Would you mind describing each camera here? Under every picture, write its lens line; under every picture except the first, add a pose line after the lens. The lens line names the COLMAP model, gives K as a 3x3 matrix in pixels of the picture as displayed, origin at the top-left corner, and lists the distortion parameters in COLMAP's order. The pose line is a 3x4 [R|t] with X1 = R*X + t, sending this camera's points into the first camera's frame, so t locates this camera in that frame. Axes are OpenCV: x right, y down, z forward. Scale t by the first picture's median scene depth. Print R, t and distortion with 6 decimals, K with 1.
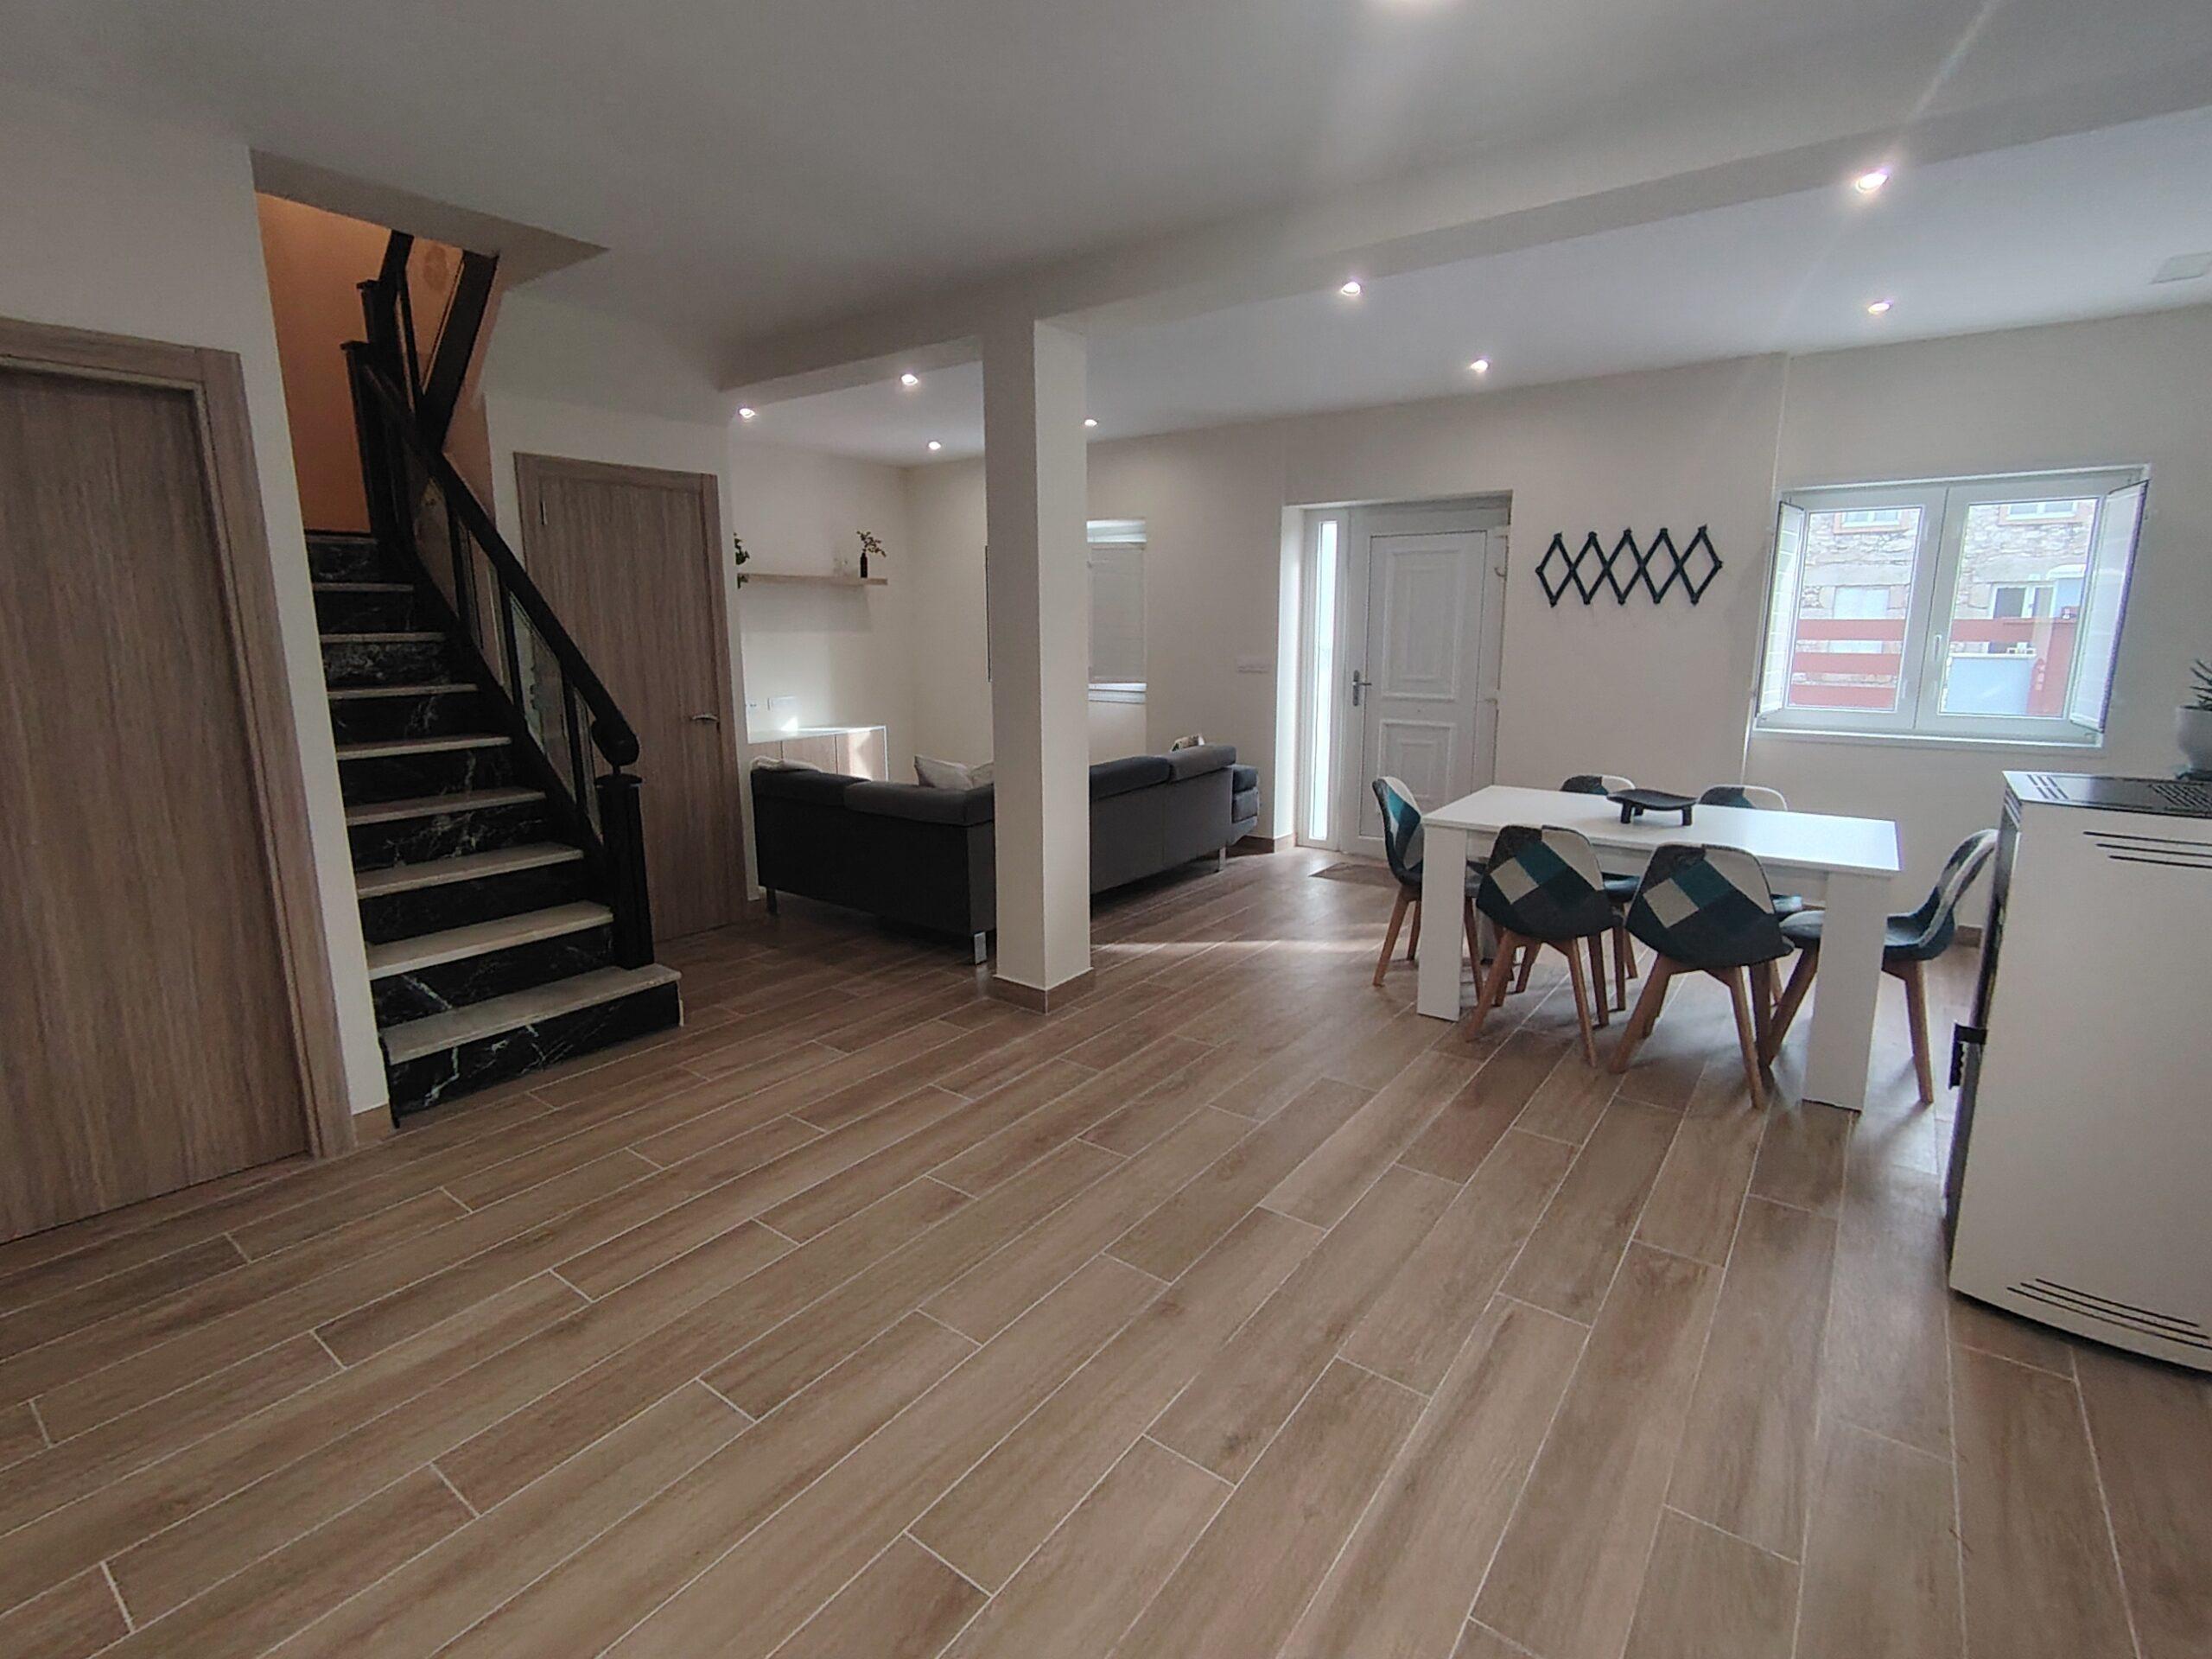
lens RADIAL K [[1043.8, 0, 1107.0], [0, 1043.8, 822.5], [0, 0, 1]] dist [0.005166, -0.002112]
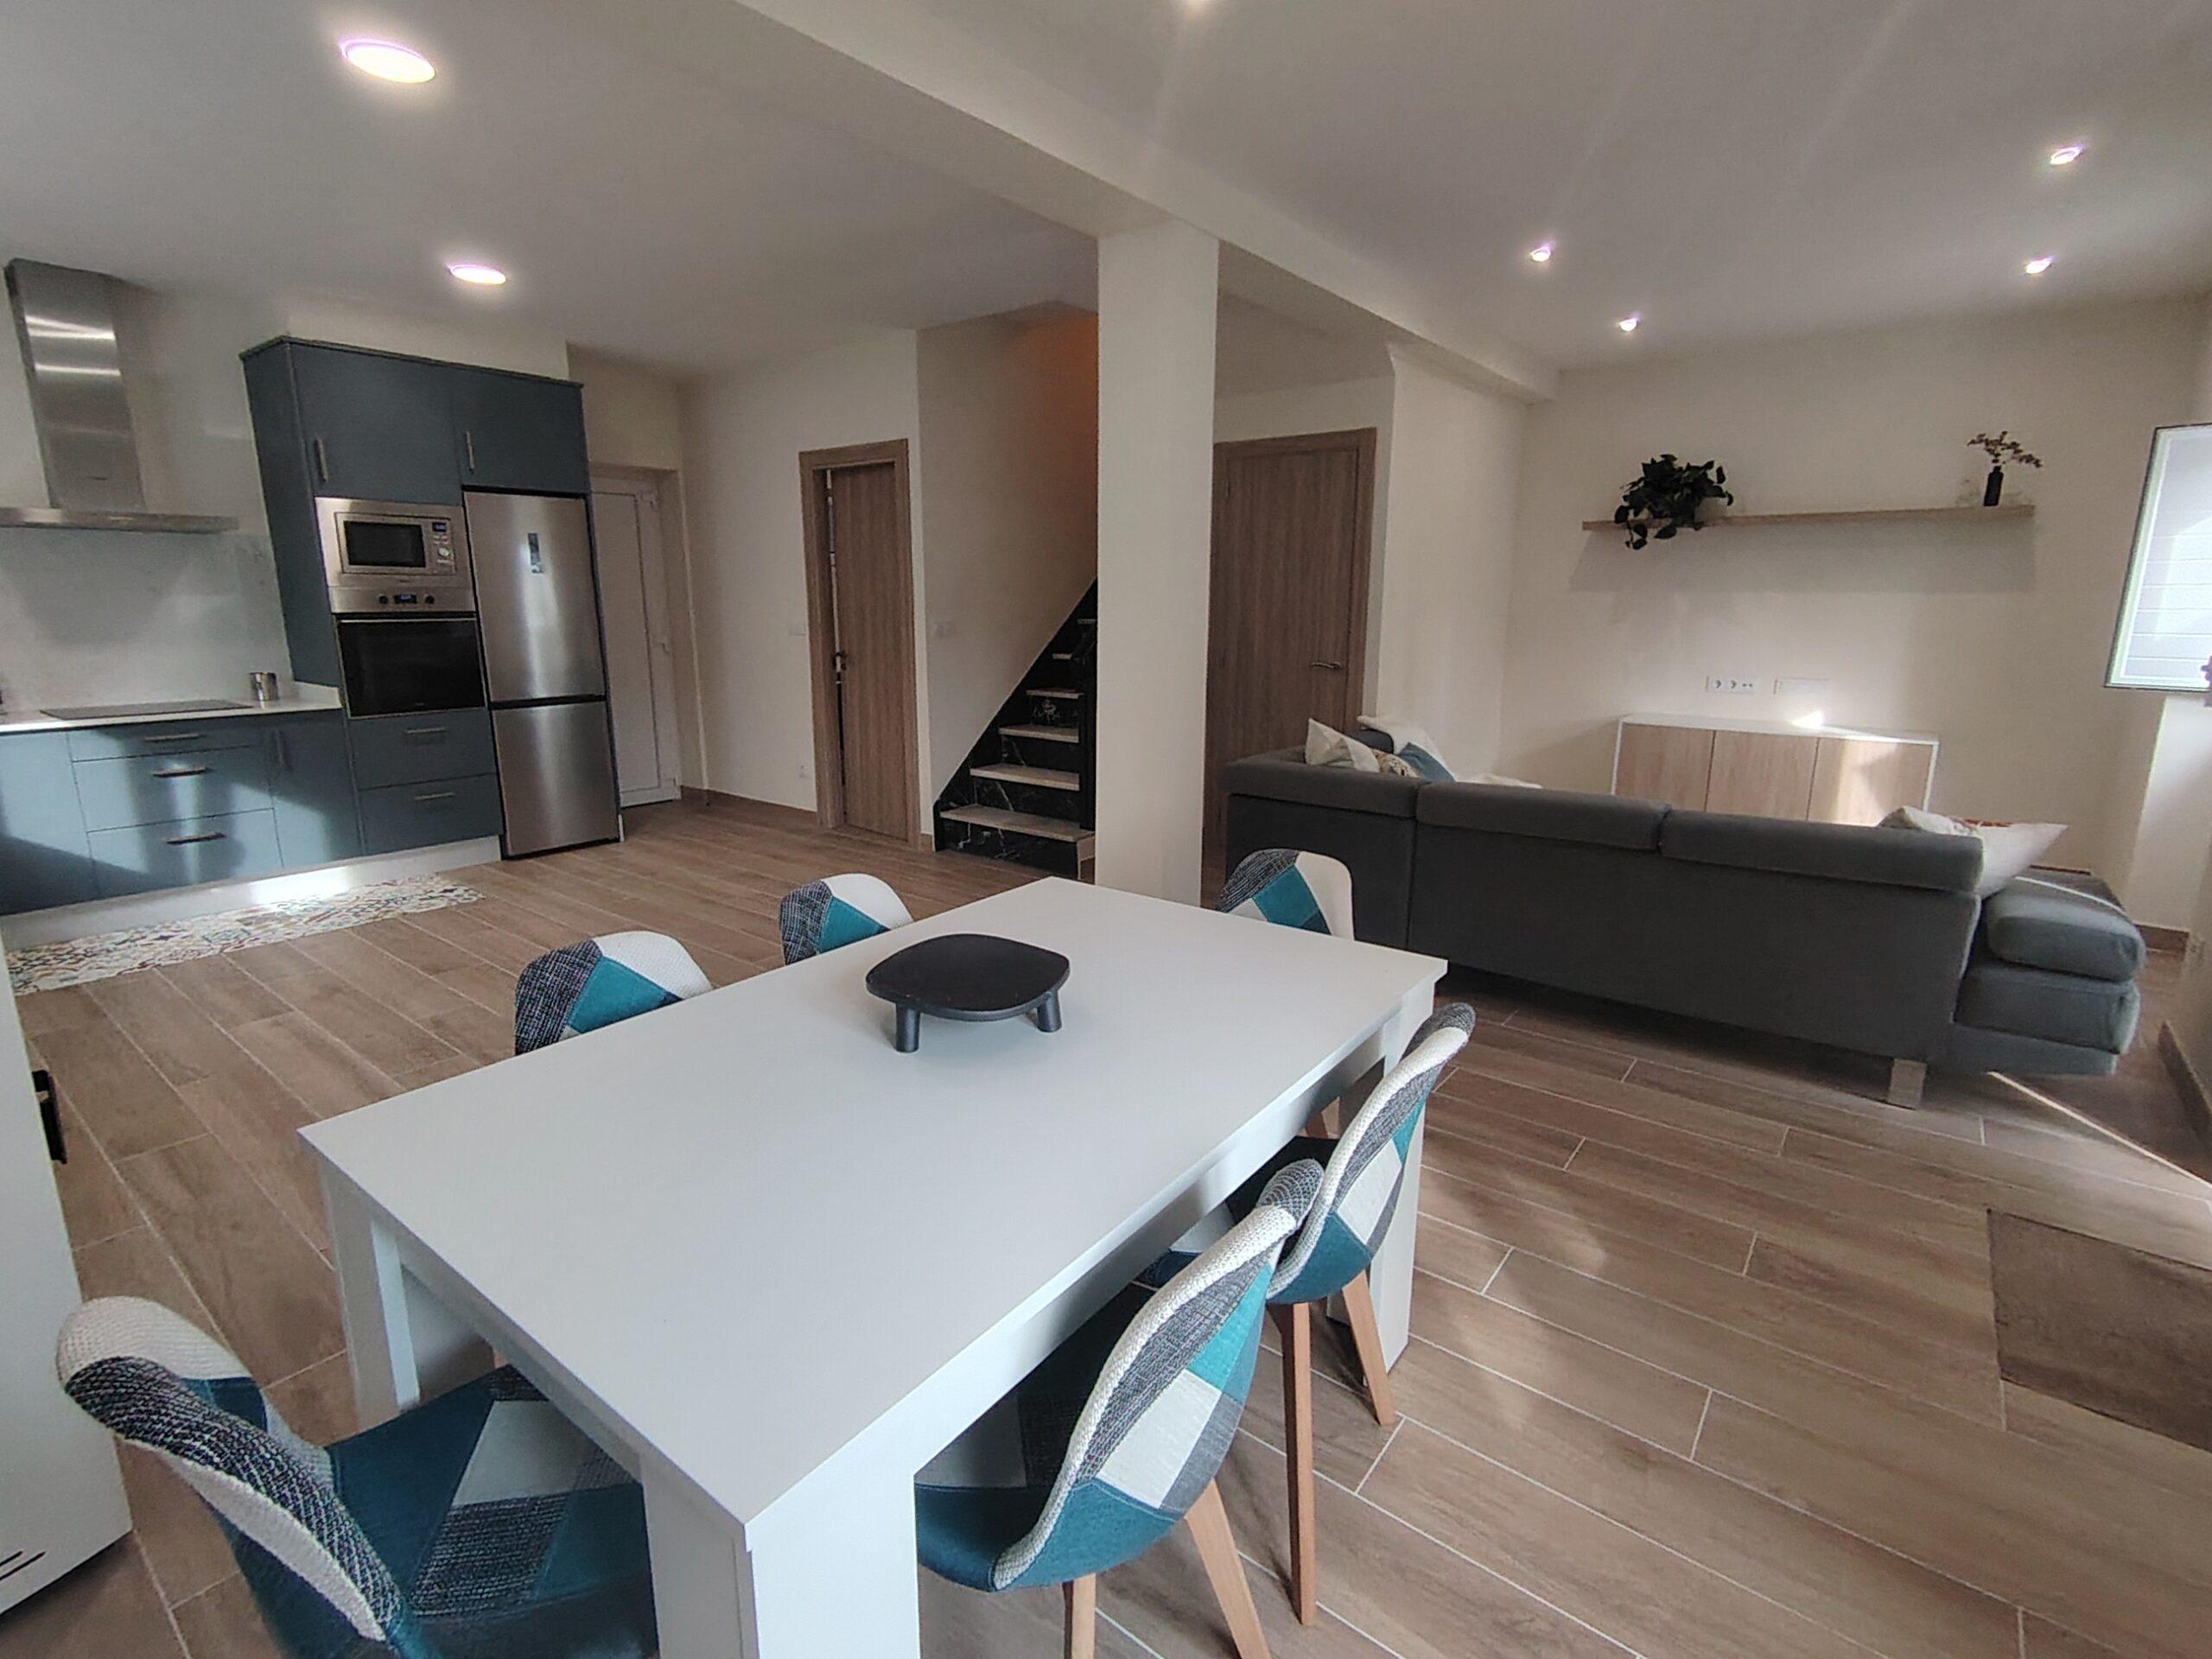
lens RADIAL K [[1043.8, 0, 1096.2], [0, 1043.8, 811.6], [0, 0, 1]] dist [0.005166, -0.002112]
pose [[-0.029339, 0.210244, -0.977209, 0.965392], [-0.193754, 0.957891, 0.211905, -0.191633], [0.980611, 0.195556, 0.012632, 1.100244]]
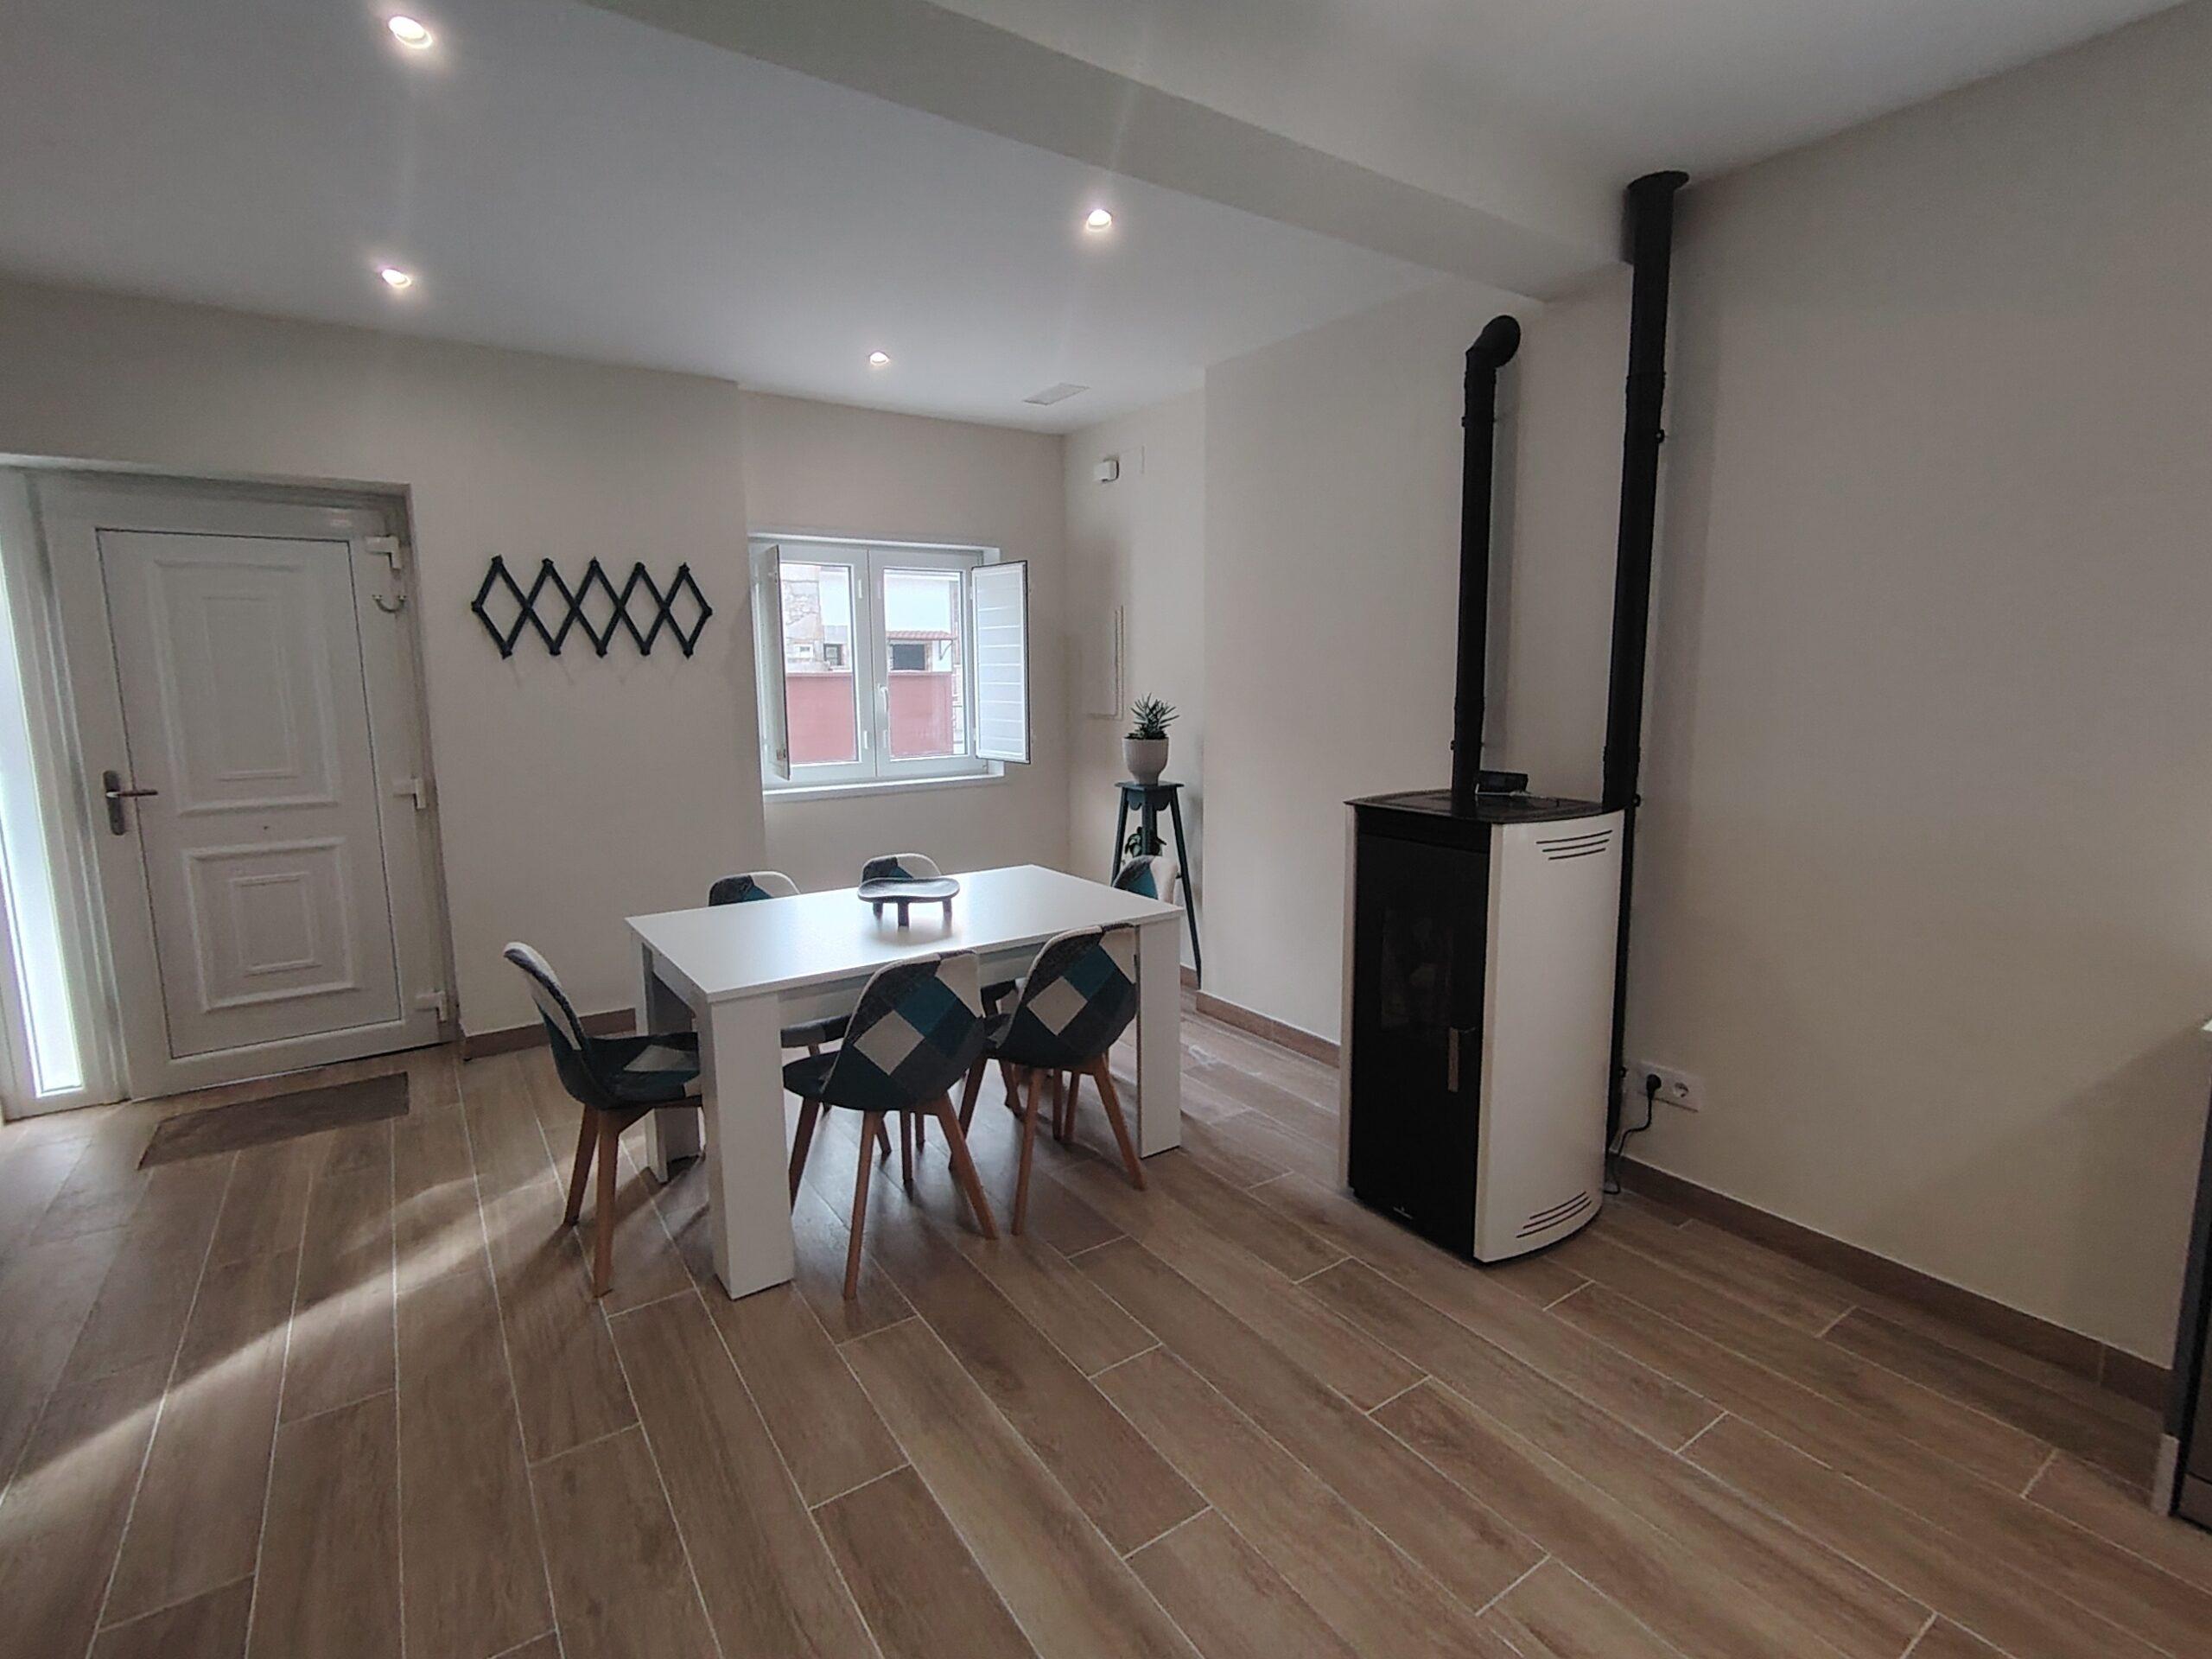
lens RADIAL K [[1043.8, 0, 1103.8], [0, 1043.8, 815.3], [0, 0, 1]] dist [0.005166, -0.002112]
pose [[0.321807, -0.135212, 0.937101, -0.200881], [0.187793, 0.979202, 0.076797, -0.122182], [-0.927994, 0.151267, 0.340506, 0.609691]]
